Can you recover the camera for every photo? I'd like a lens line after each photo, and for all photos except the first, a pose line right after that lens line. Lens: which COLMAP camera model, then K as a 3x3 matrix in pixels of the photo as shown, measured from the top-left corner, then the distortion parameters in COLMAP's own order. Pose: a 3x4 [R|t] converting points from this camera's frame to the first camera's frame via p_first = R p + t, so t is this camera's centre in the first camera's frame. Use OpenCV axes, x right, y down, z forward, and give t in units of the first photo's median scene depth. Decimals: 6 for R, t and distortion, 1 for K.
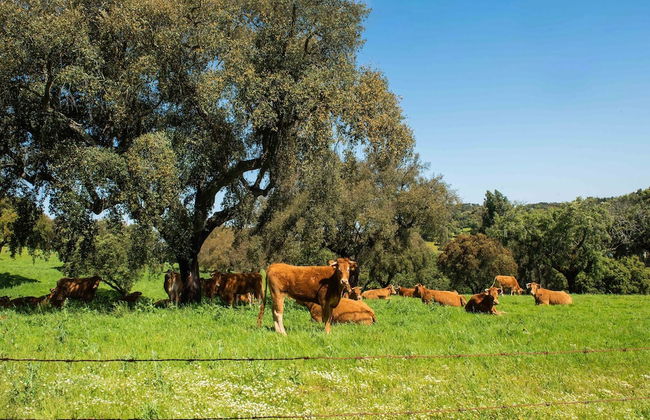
lens RADIAL K [[505.0, 0, 325.3], [0, 505.0, 209.3], [0, 0, 1]] dist [-0.048784, -0.000875]
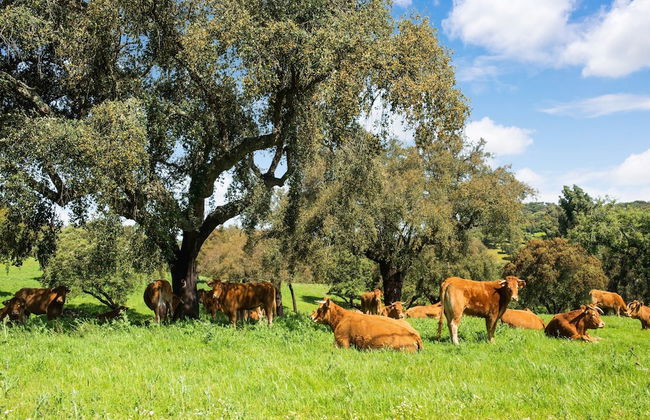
lens RADIAL K [[544.0, 0, 324.4], [0, 544.0, 227.0], [0, 0, 1]] dist [0.001464, 0.005850]
pose [[0.996191, -0.003747, -0.087119, 0.020295], [0.004431, 0.999961, 0.007652, 0.029121], [0.087087, -0.008009, 0.996168, 0.144931]]
